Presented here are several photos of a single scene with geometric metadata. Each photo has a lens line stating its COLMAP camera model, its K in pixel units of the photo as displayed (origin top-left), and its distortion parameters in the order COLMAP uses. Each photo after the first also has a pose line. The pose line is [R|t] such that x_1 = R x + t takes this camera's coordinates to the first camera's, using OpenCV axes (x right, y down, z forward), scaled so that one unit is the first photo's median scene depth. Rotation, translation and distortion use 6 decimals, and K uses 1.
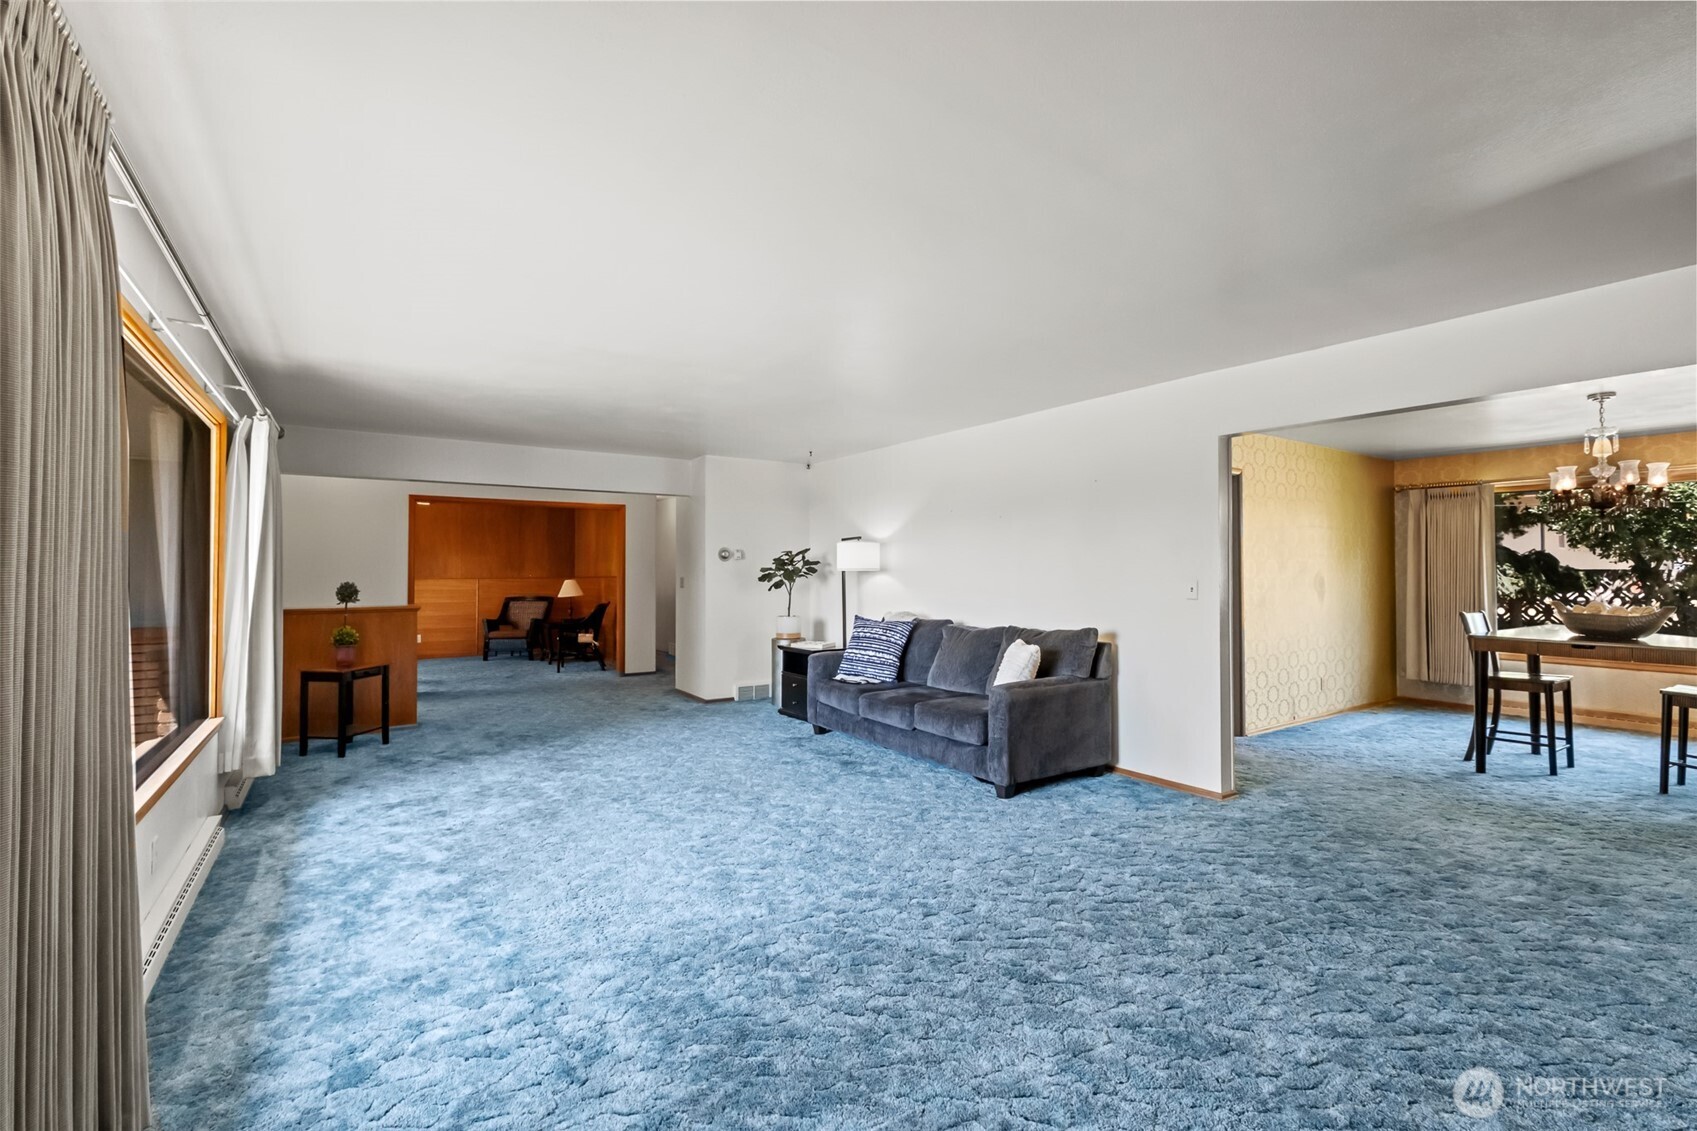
lens RADIAL K [[739.1, 0, 847.9], [0, 739.1, 570.5], [0, 0, 1]] dist [0.003472, -0.002699]
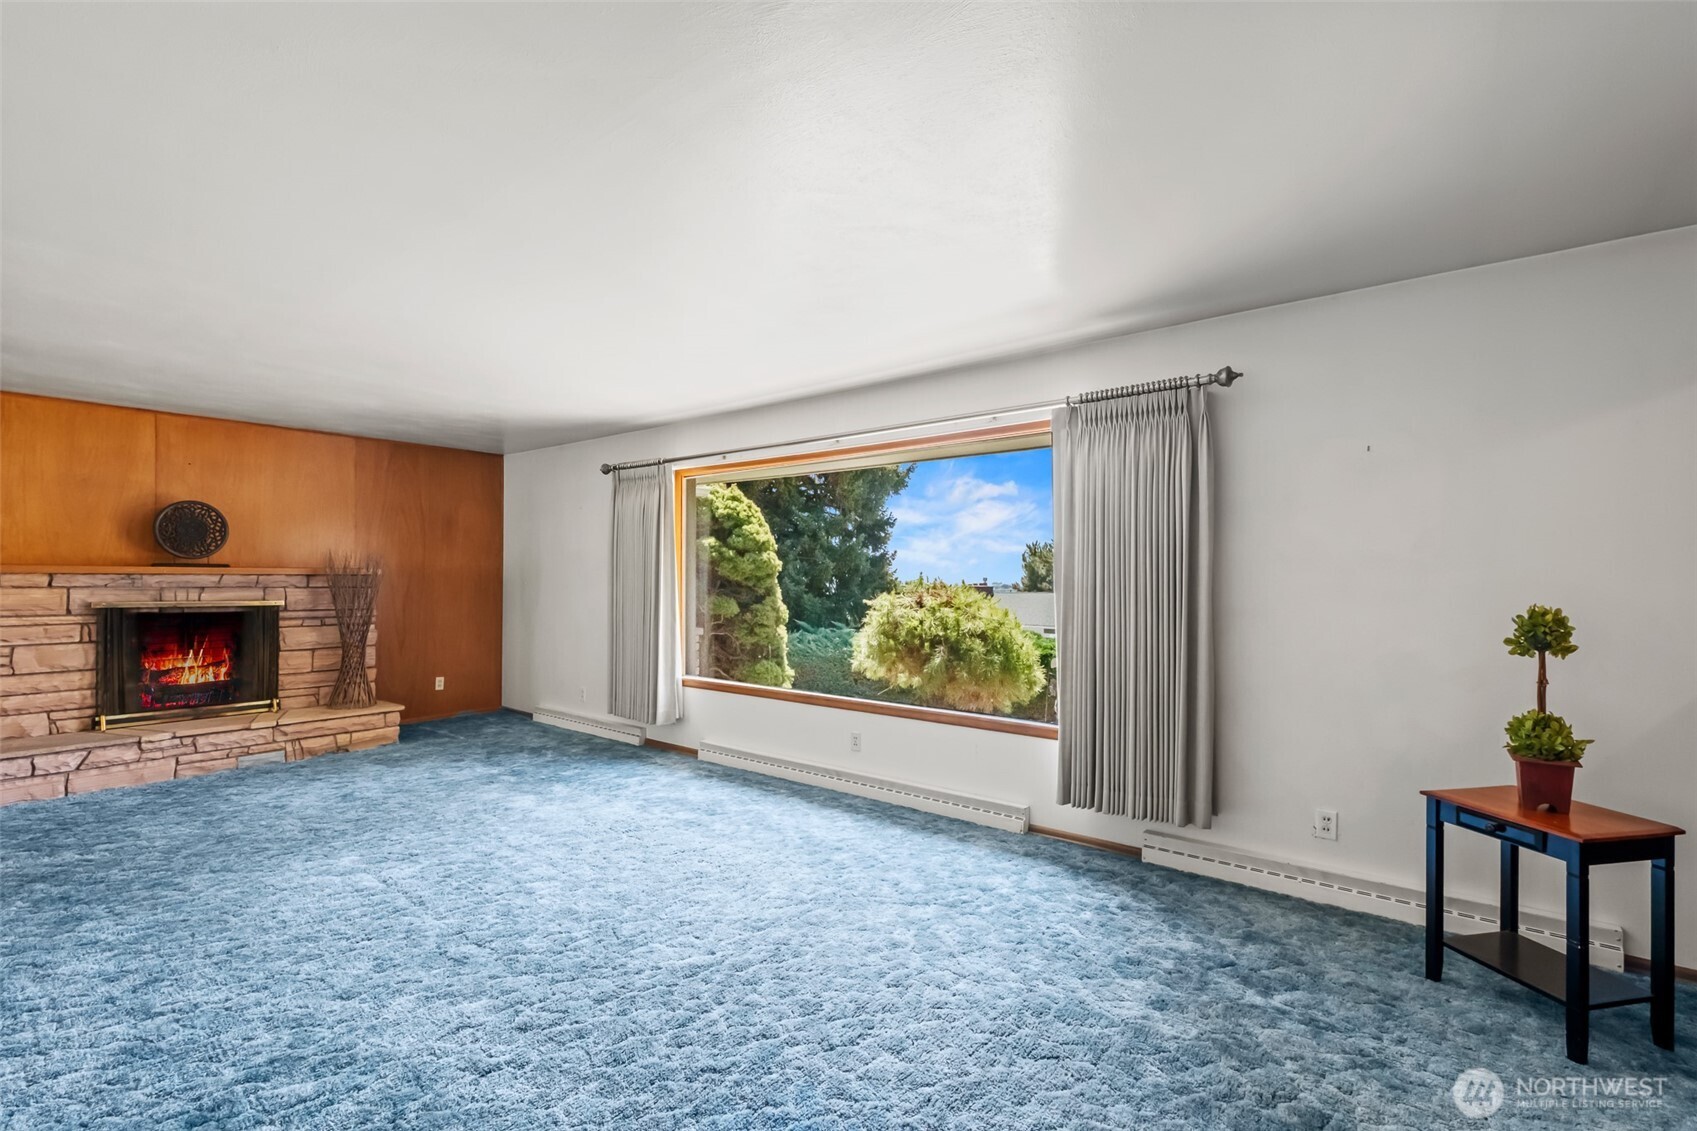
lens RADIAL K [[739.1, 0, 837.8], [0, 739.1, 579.7], [0, 0, 1]] dist [0.003472, -0.002699]
pose [[-0.950551, -0.003399, -0.310550, -0.216273], [-0.003924, 0.999992, 0.001067, 0.005186], [0.310544, 0.002233, -0.950556, 1.494654]]
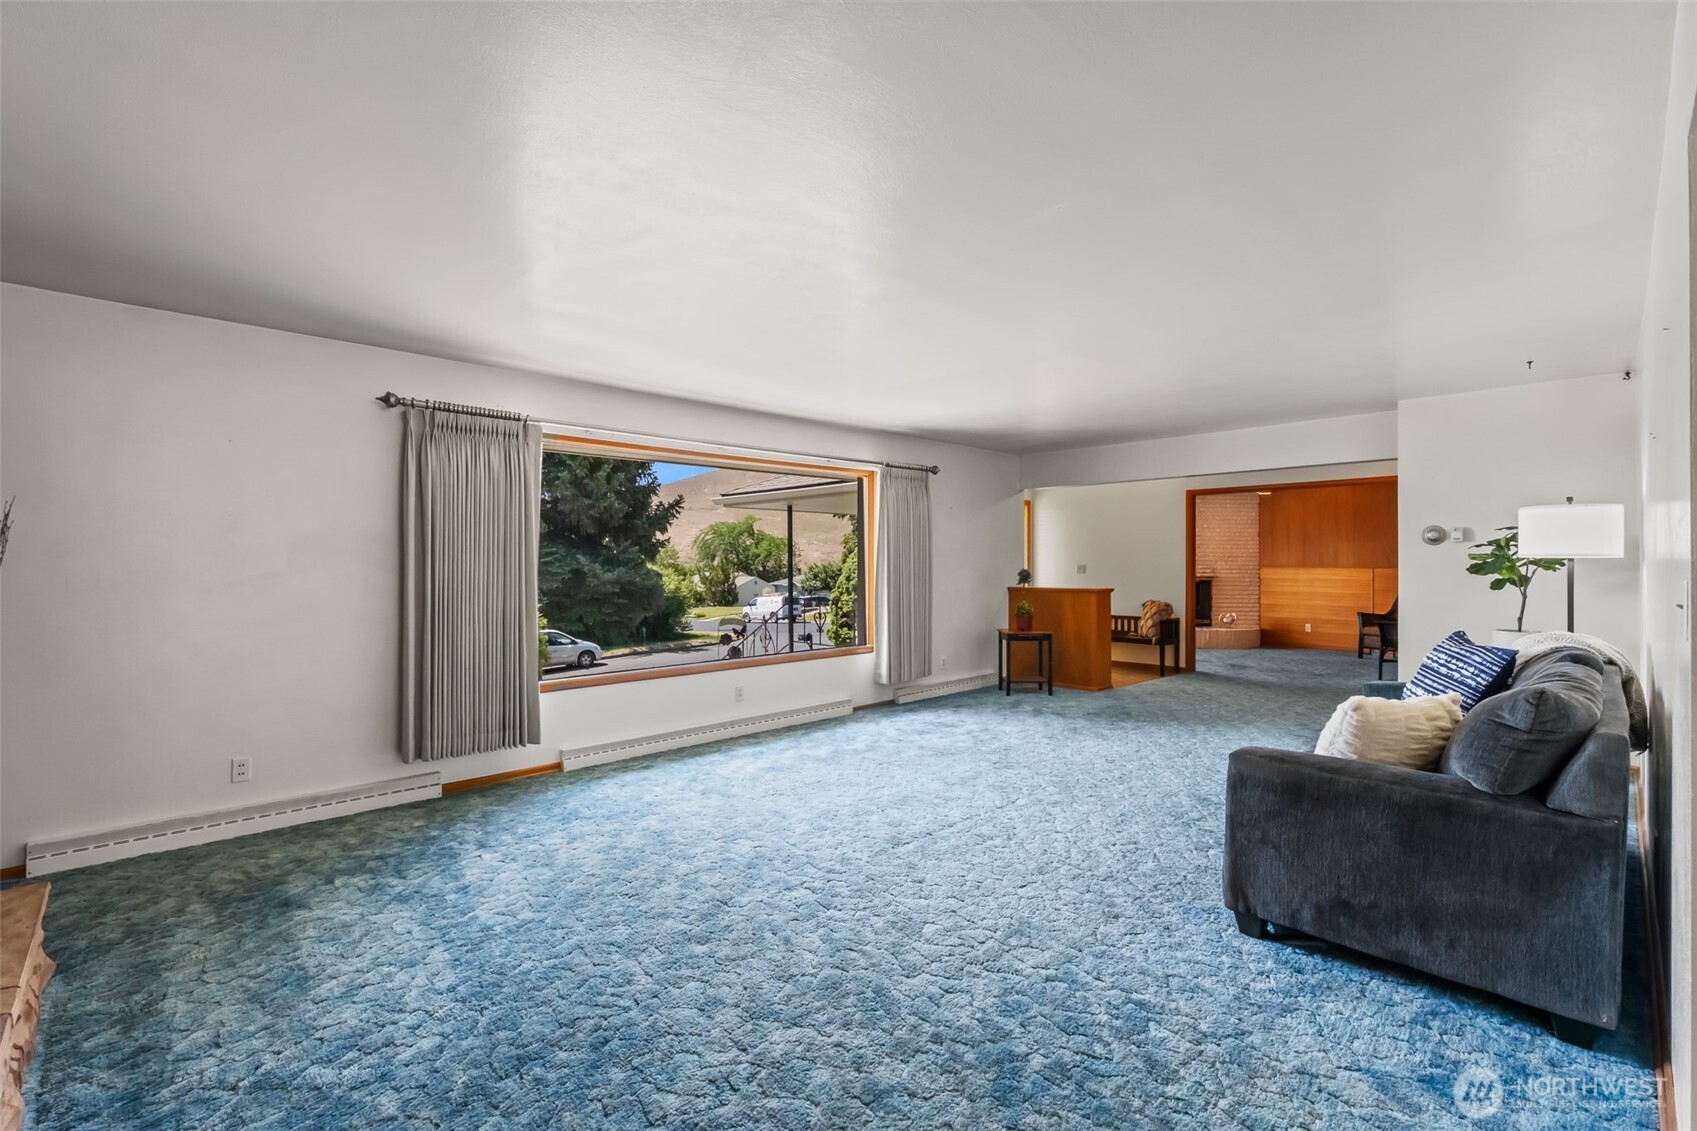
lens RADIAL K [[739.1, 0, 840.6], [0, 739.1, 563.8], [0, 0, 1]] dist [0.003472, -0.002699]
pose [[0.171498, 0.004109, -0.985176, 0.687777], [0.002144, 0.999987, 0.004544, 0.001623], [0.985182, -0.002891, 0.171487, 0.521075]]
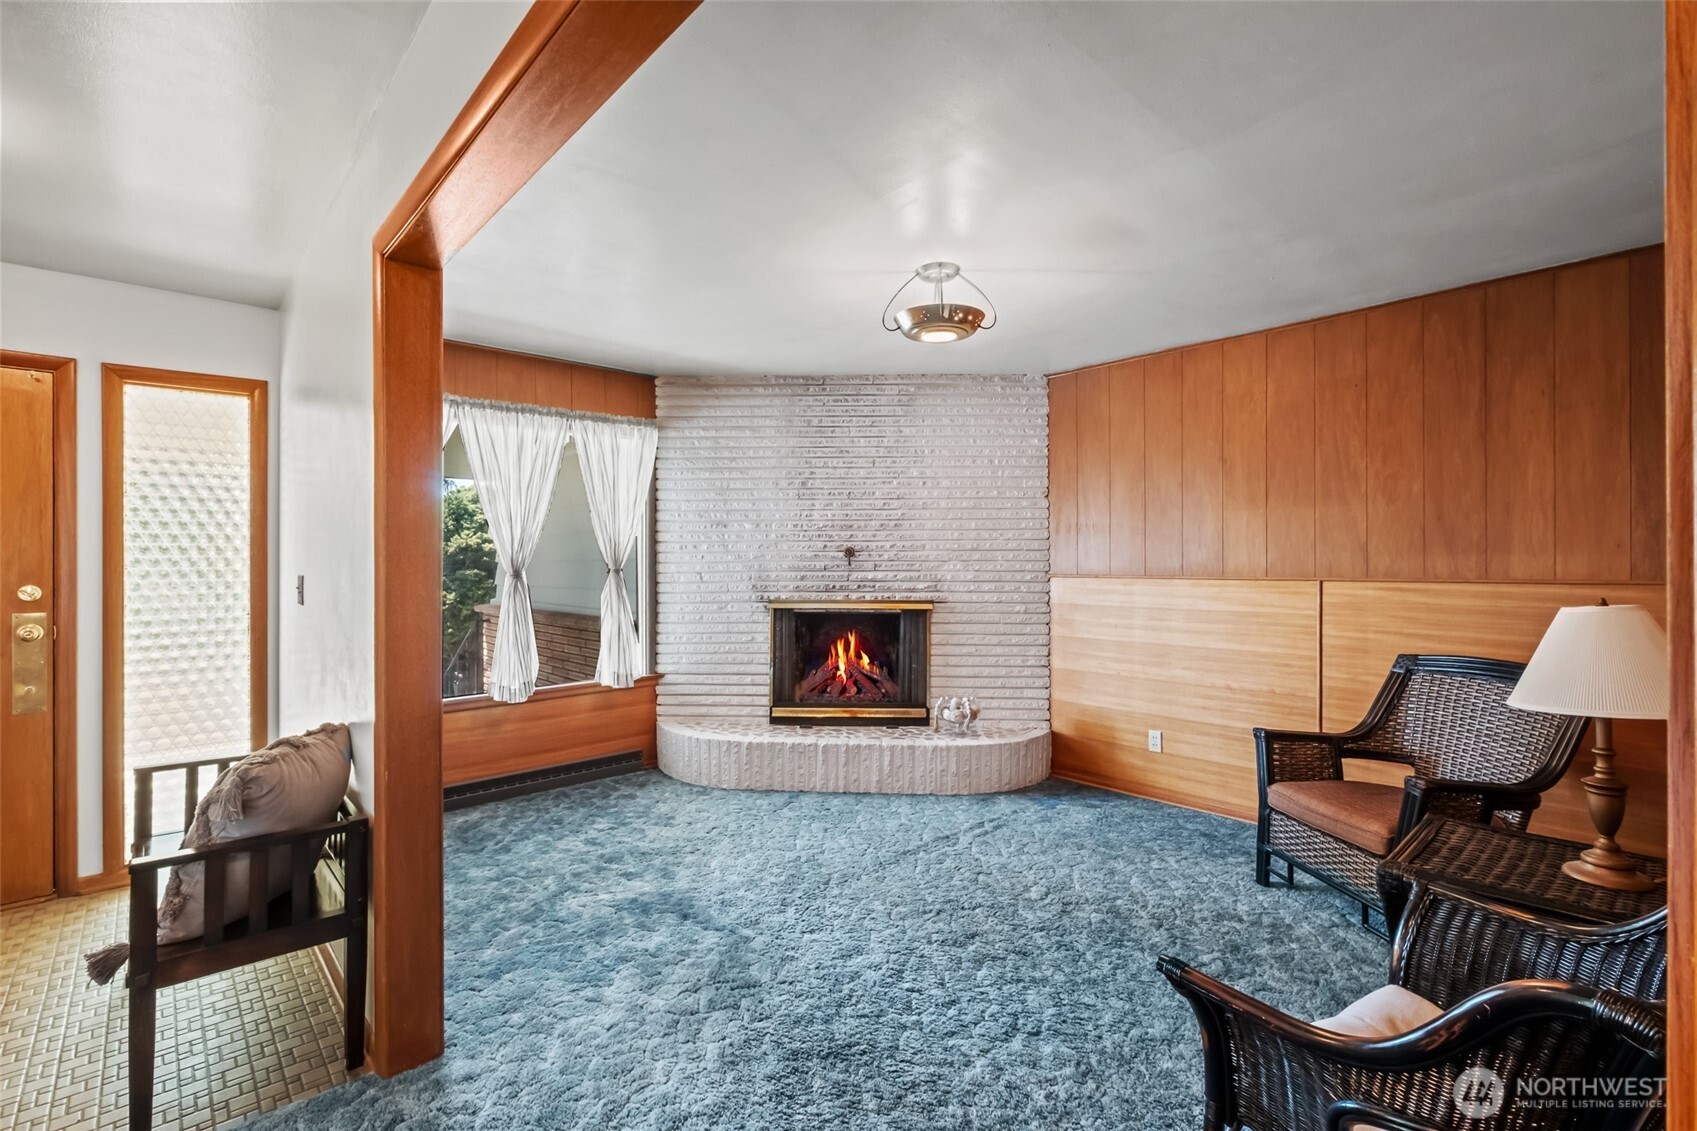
lens RADIAL K [[739.1, 0, 871.7], [0, 739.1, 562.0], [0, 0, 1]] dist [0.003472, -0.002699]
pose [[0.155354, 0.002766, -0.987855, -0.574217], [0.003667, 0.999988, 0.003377, 0.004539], [0.987852, -0.004147, 0.155342, 1.932025]]
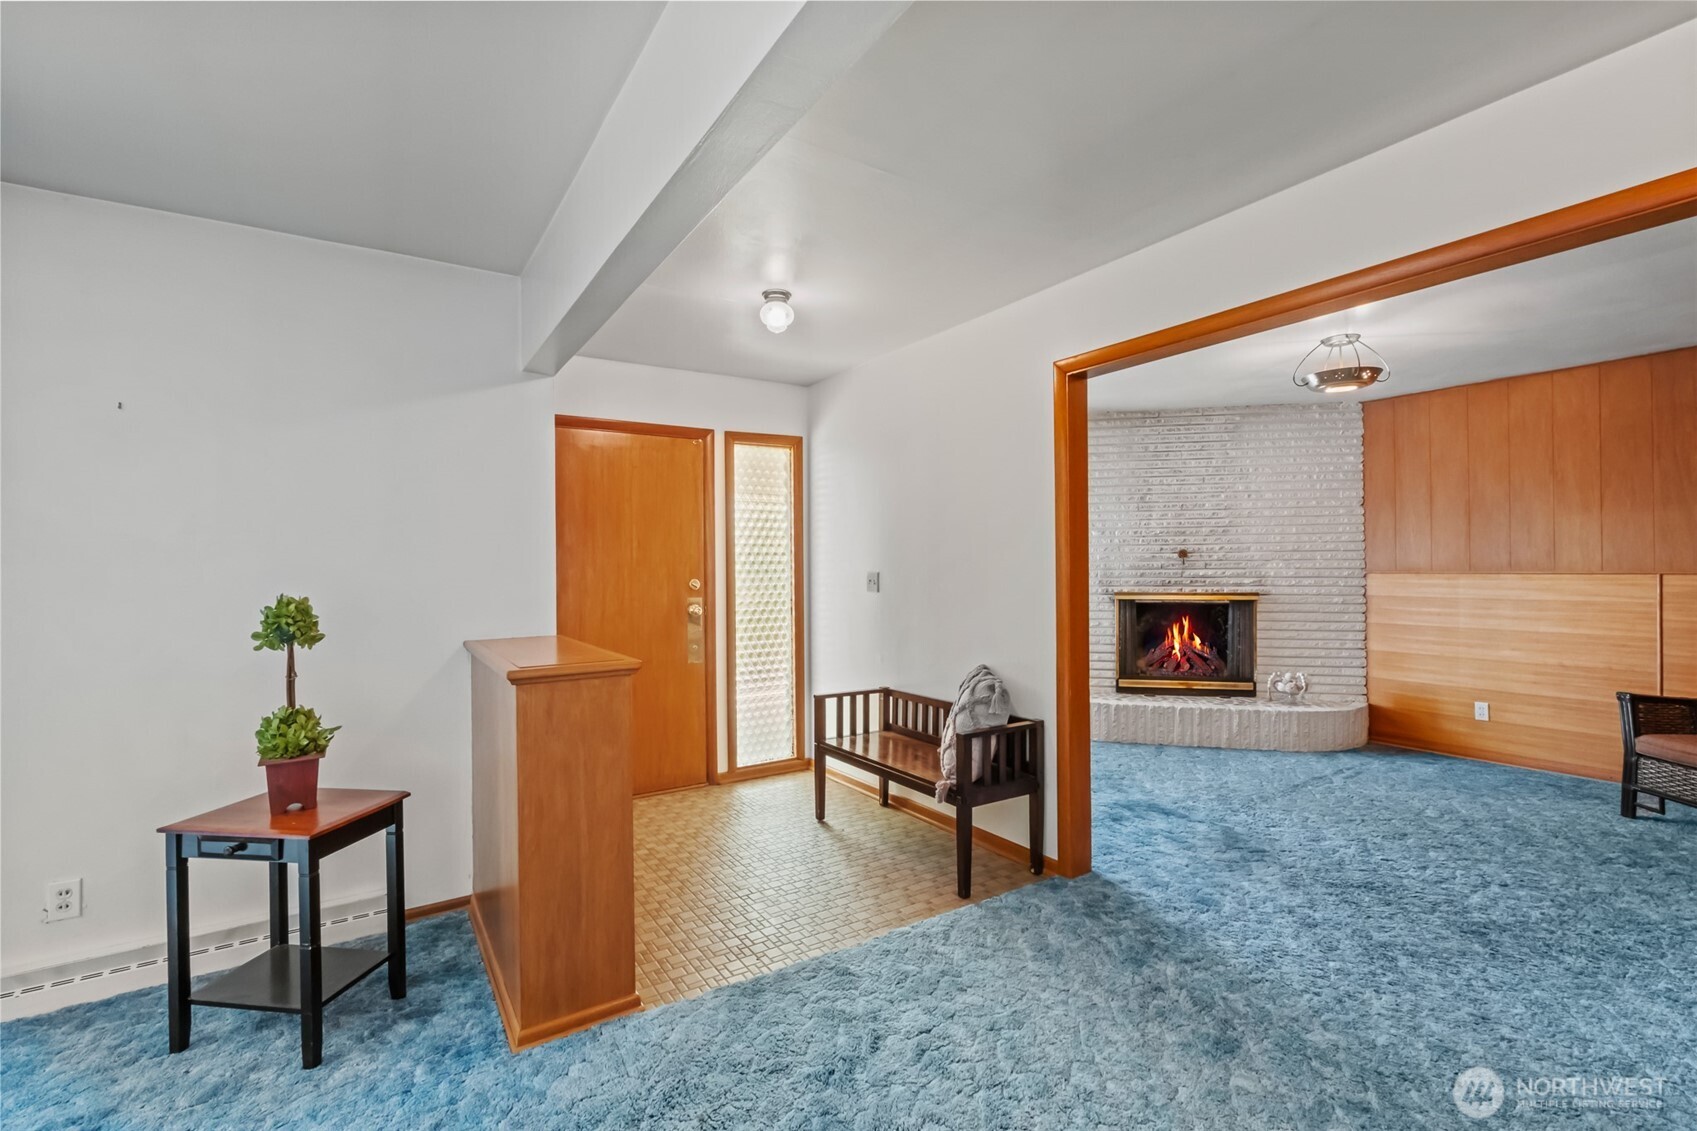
lens RADIAL K [[739.1, 0, 851.1], [0, 739.1, 561.7], [0, 0, 1]] dist [0.003472, -0.002699]
pose [[-0.007798, -0.001814, -0.999968, -0.346302], [0.010219, 0.999946, -0.001894, 0.004761], [0.999917, -0.010234, -0.007779, 1.529220]]
